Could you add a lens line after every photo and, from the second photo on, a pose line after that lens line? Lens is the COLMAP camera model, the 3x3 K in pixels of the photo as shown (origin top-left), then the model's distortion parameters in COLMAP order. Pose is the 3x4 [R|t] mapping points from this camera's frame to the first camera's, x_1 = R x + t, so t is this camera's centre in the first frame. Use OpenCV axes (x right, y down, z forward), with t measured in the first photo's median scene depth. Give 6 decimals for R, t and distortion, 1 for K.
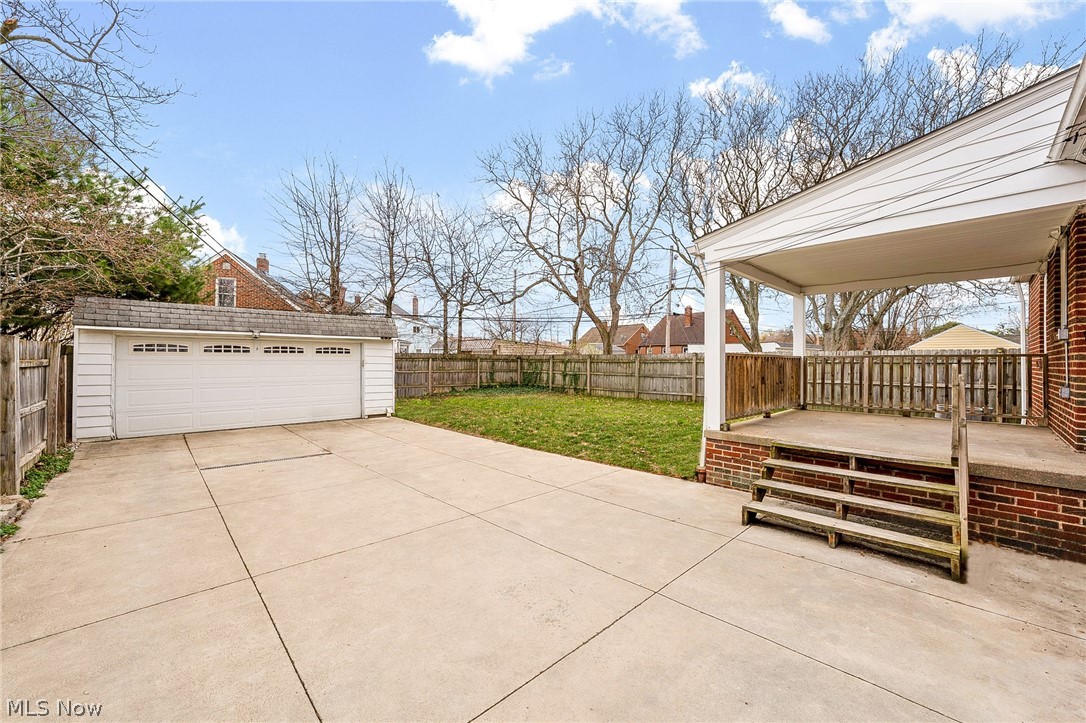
lens RADIAL K [[417.1, 0, 540.2], [0, 417.1, 358.2], [0, 0, 1]] dist [-0.000276, 0.000046]
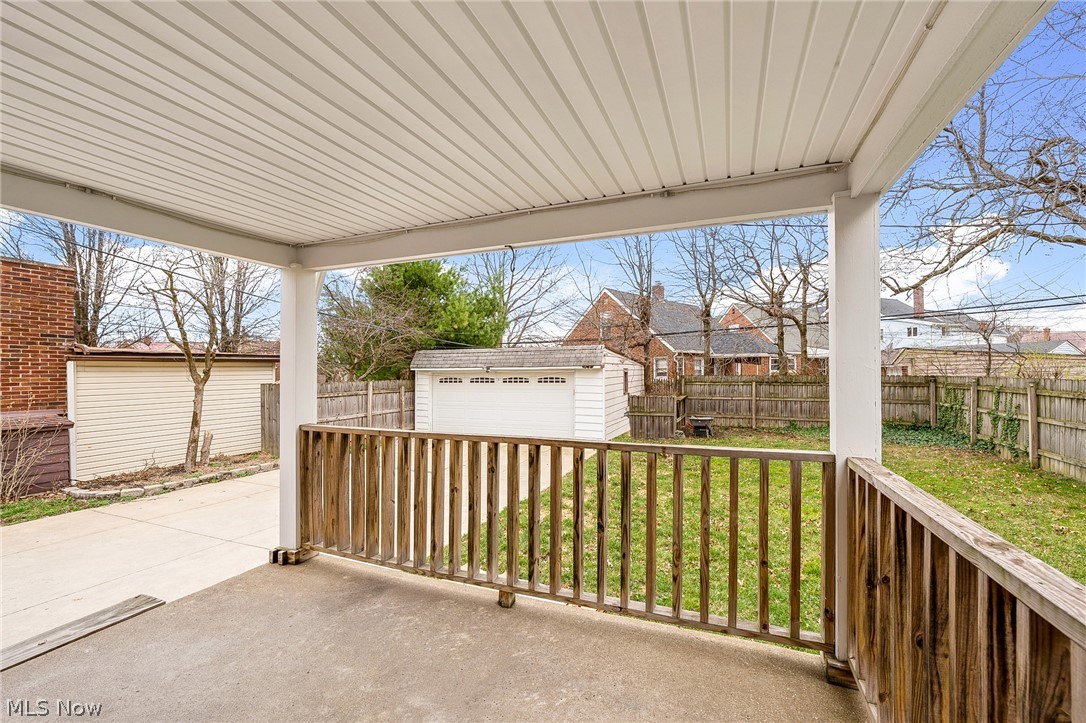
lens RADIAL K [[454.5, 0, 543.2], [0, 454.5, 369.0], [0, 0, 1]] dist [-0.003086, -0.000426]
pose [[0.413334, -0.020180, -0.910356, 0.331283], [0.015771, 0.999763, -0.015001, -0.017470], [0.910443, -0.008157, 0.413554, 0.310056]]
